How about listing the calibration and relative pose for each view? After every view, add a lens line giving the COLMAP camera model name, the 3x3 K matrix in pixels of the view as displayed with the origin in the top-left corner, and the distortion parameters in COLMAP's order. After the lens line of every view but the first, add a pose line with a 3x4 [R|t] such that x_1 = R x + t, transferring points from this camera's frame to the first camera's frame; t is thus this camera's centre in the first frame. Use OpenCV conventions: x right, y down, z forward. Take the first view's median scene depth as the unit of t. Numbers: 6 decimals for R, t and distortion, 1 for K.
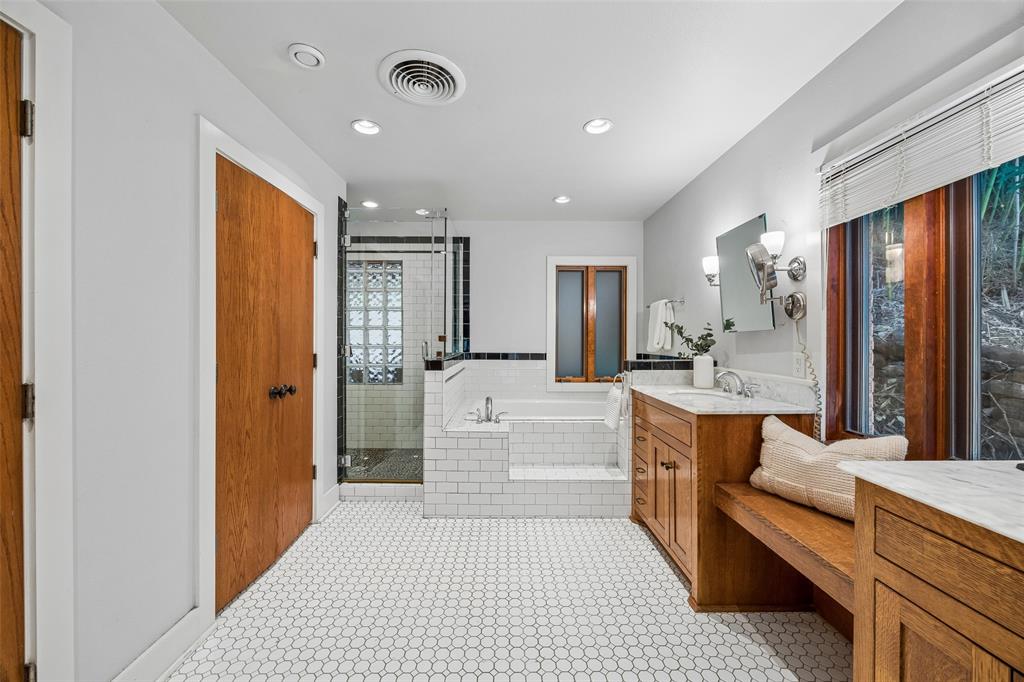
lens RADIAL K [[393.2, 0, 508.8], [0, 393.2, 336.7], [0, 0, 1]] dist [-0.002339, -0.000520]
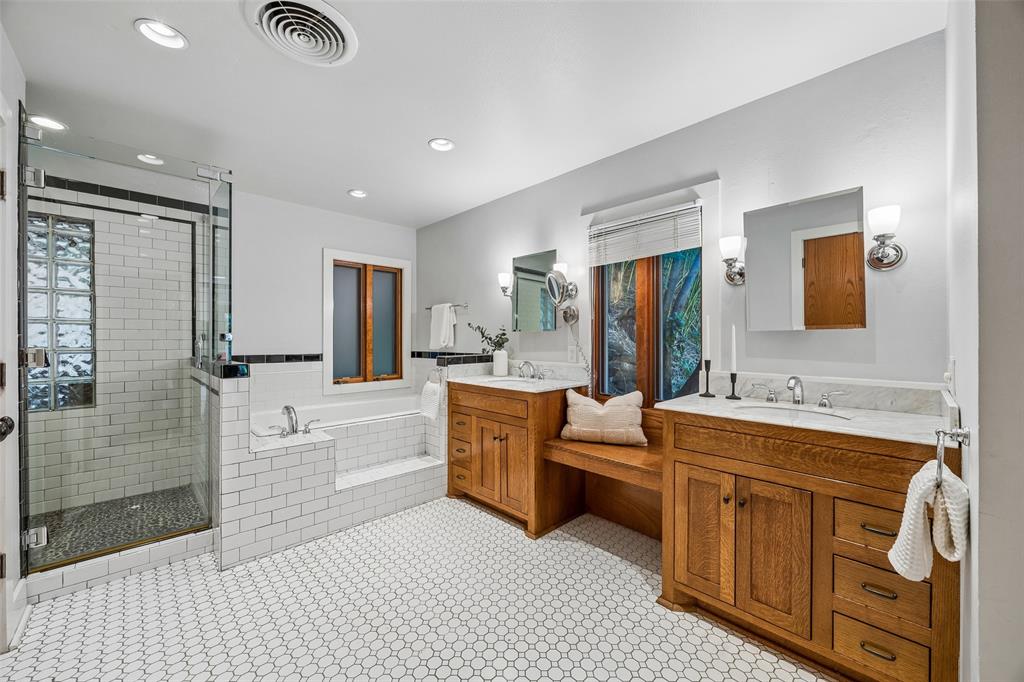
lens RADIAL K [[393.2, 0, 508.8], [0, 393.2, 336.7], [0, 0, 1]] dist [-0.002339, -0.000520]
pose [[0.723162, 0.000065, 0.690678, -0.346224], [-0.000292, 1.000000, 0.000211, 0.003268], [-0.690678, -0.000354, 0.723162, 0.059024]]
